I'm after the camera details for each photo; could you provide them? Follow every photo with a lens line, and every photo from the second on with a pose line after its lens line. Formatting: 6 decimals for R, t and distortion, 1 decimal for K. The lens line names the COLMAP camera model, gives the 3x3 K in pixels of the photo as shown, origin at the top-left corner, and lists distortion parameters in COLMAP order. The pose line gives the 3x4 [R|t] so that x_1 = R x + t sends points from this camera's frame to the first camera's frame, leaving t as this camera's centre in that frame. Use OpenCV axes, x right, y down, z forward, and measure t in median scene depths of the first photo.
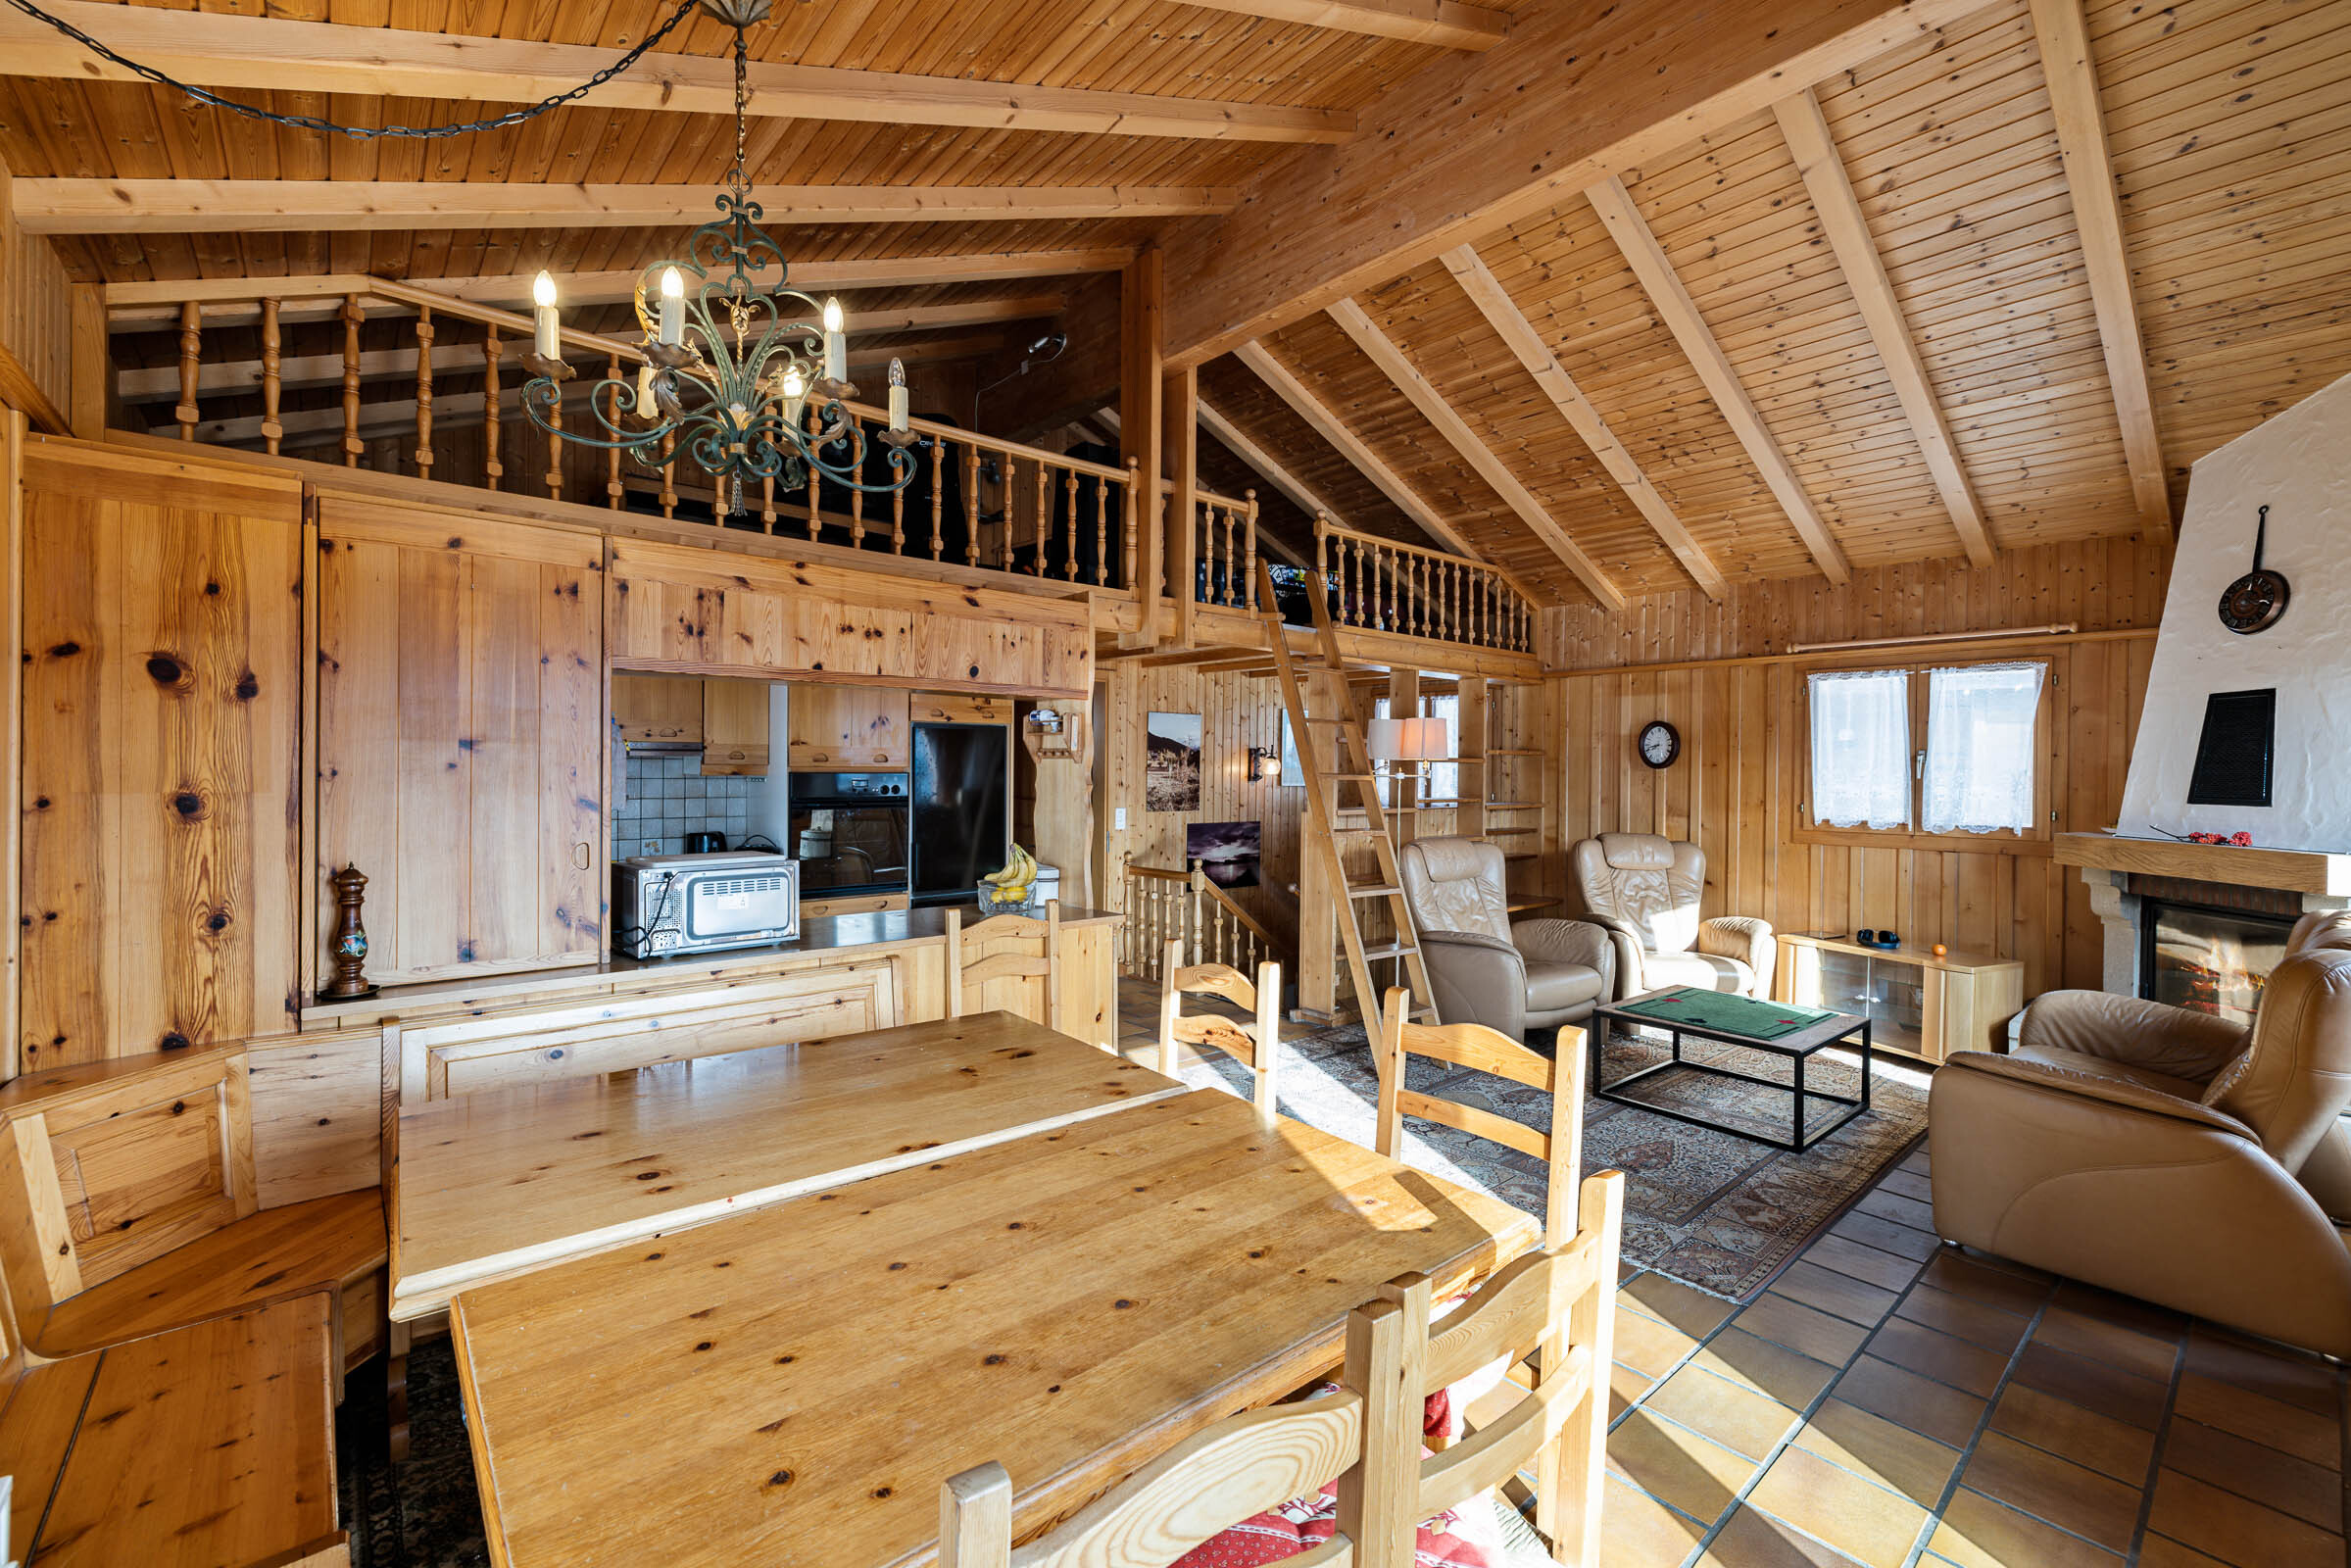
lens RADIAL K [[980.2, 0, 1169.2], [0, 980.2, 769.4], [0, 0, 1]] dist [0.000292, 0.000266]
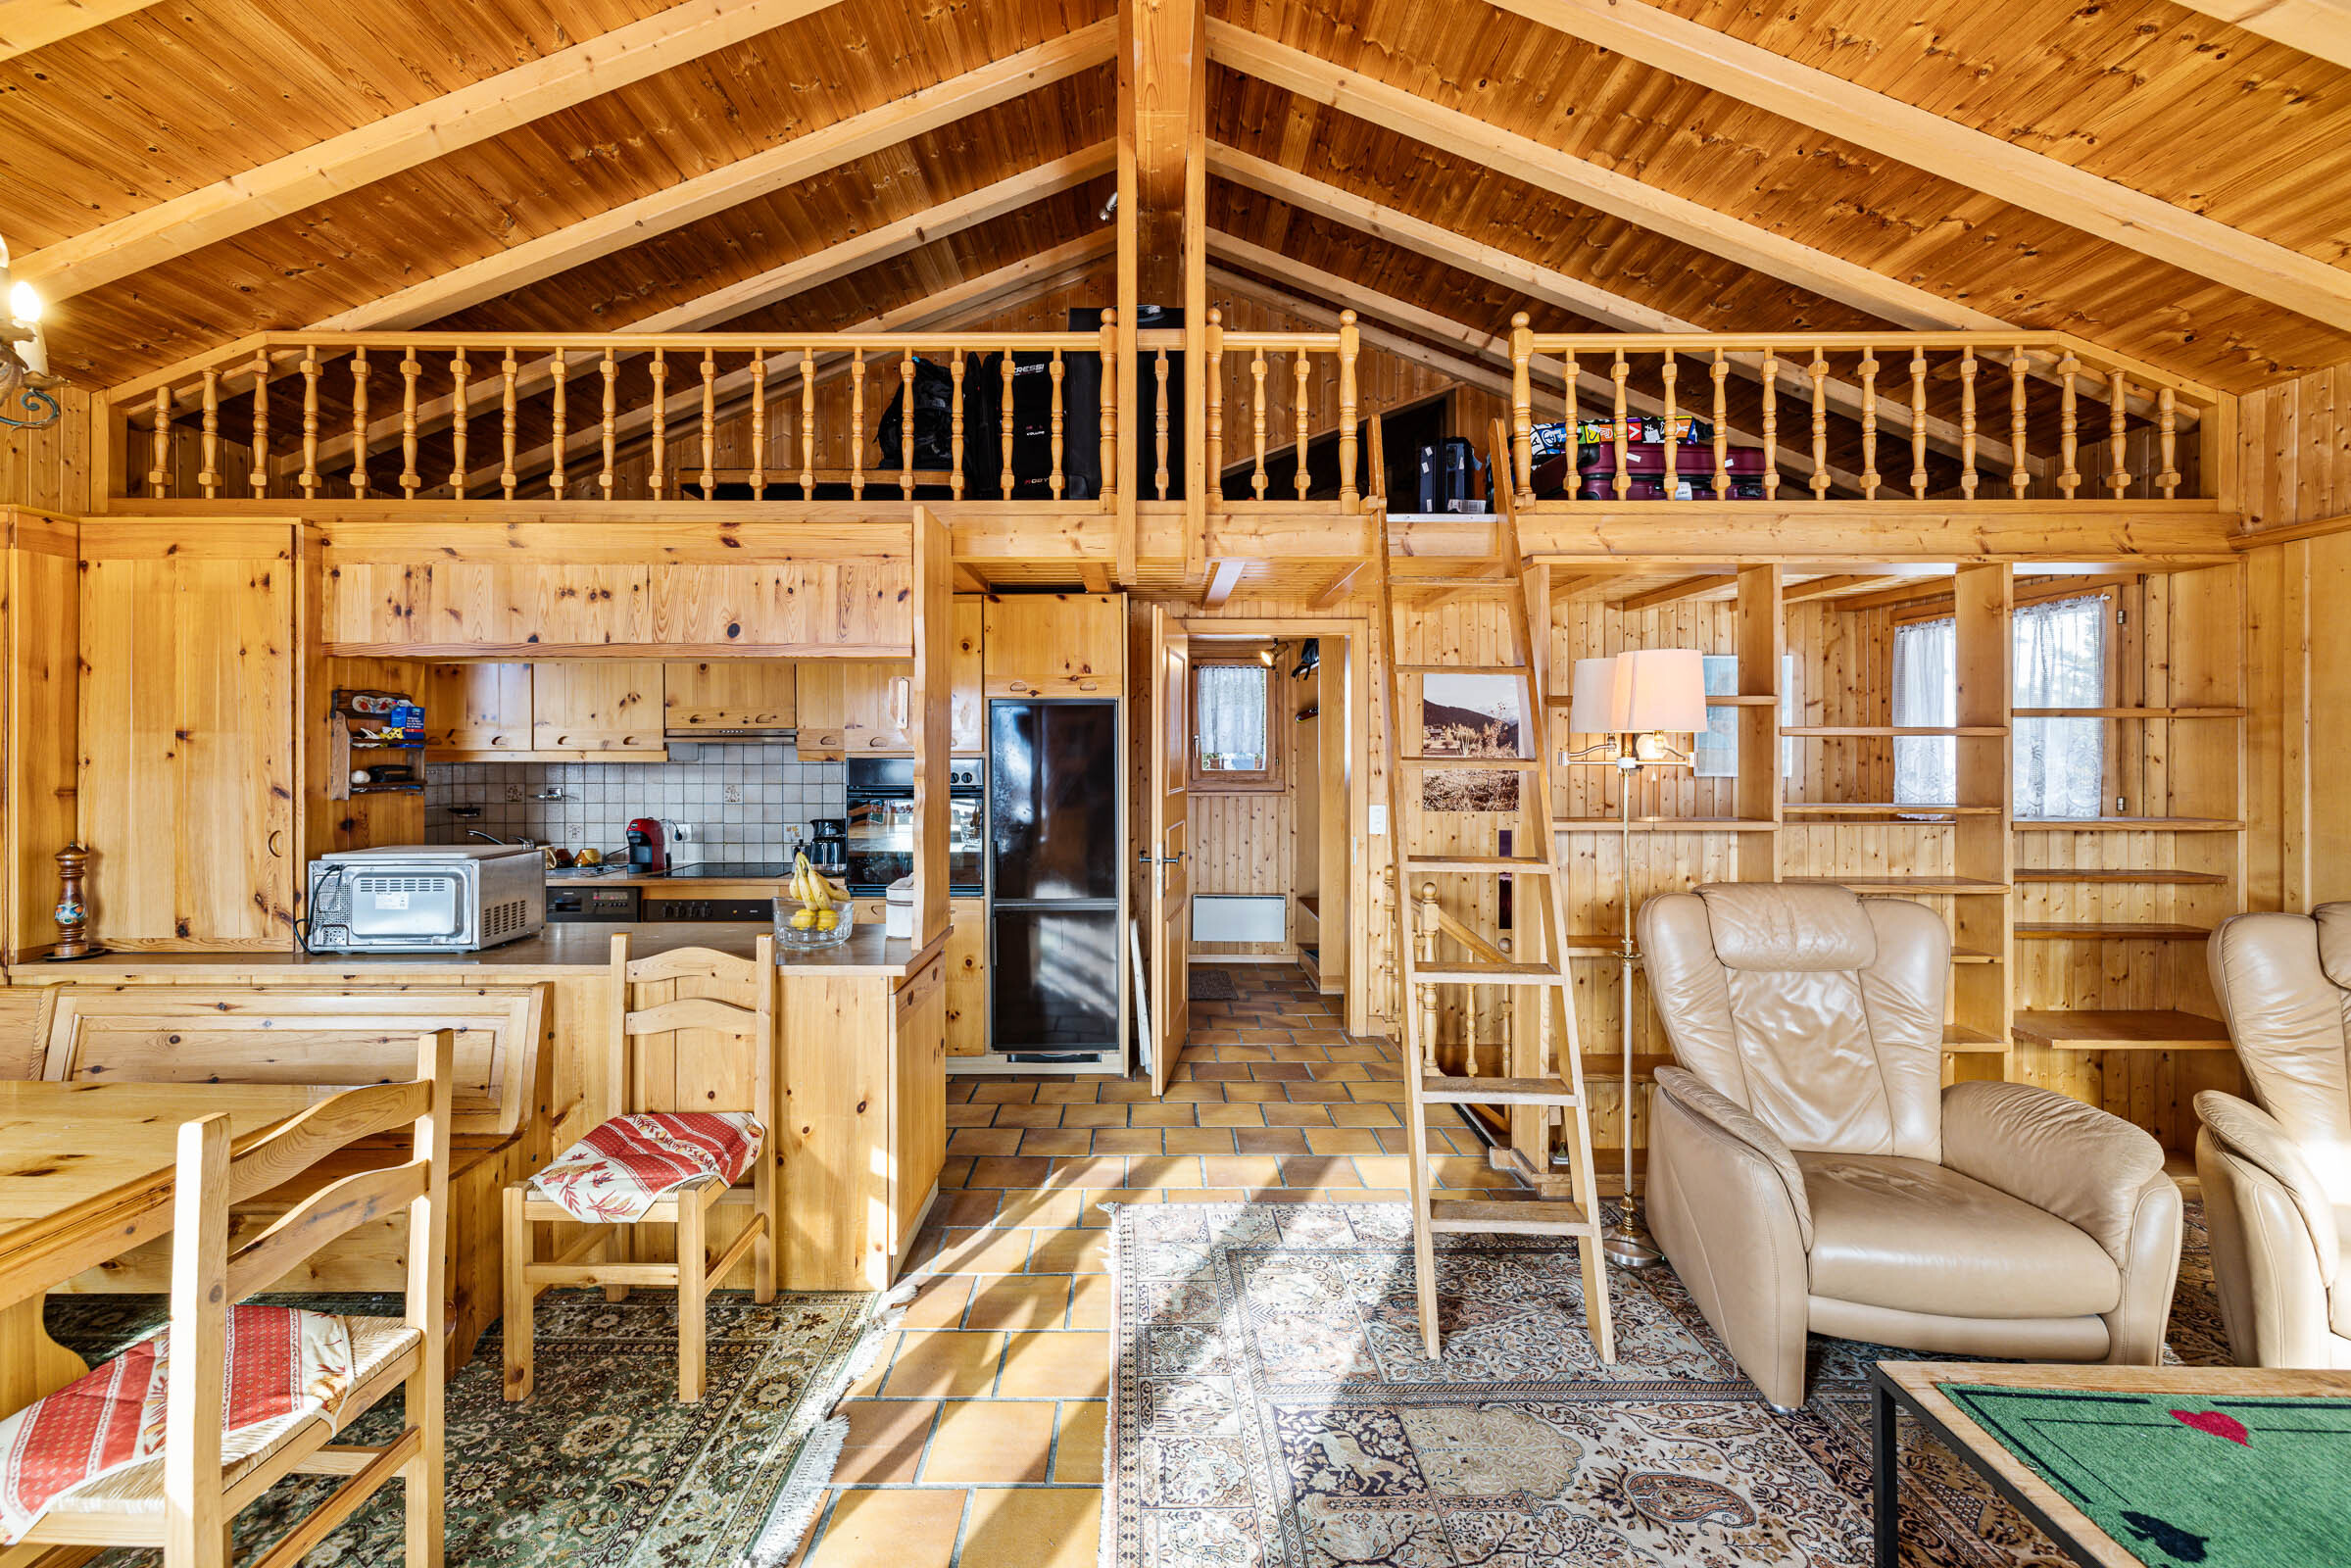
lens RADIAL K [[986.4, 0, 1150.2], [0, 986.4, 745.6], [0, 0, 1]] dist [0.000683, 0.000142]
pose [[0.760528, -0.009841, -0.649231, 0.447017], [0.005418, 0.999947, -0.008810, 0.000754], [0.649283, 0.003183, 0.760540, 0.486676]]
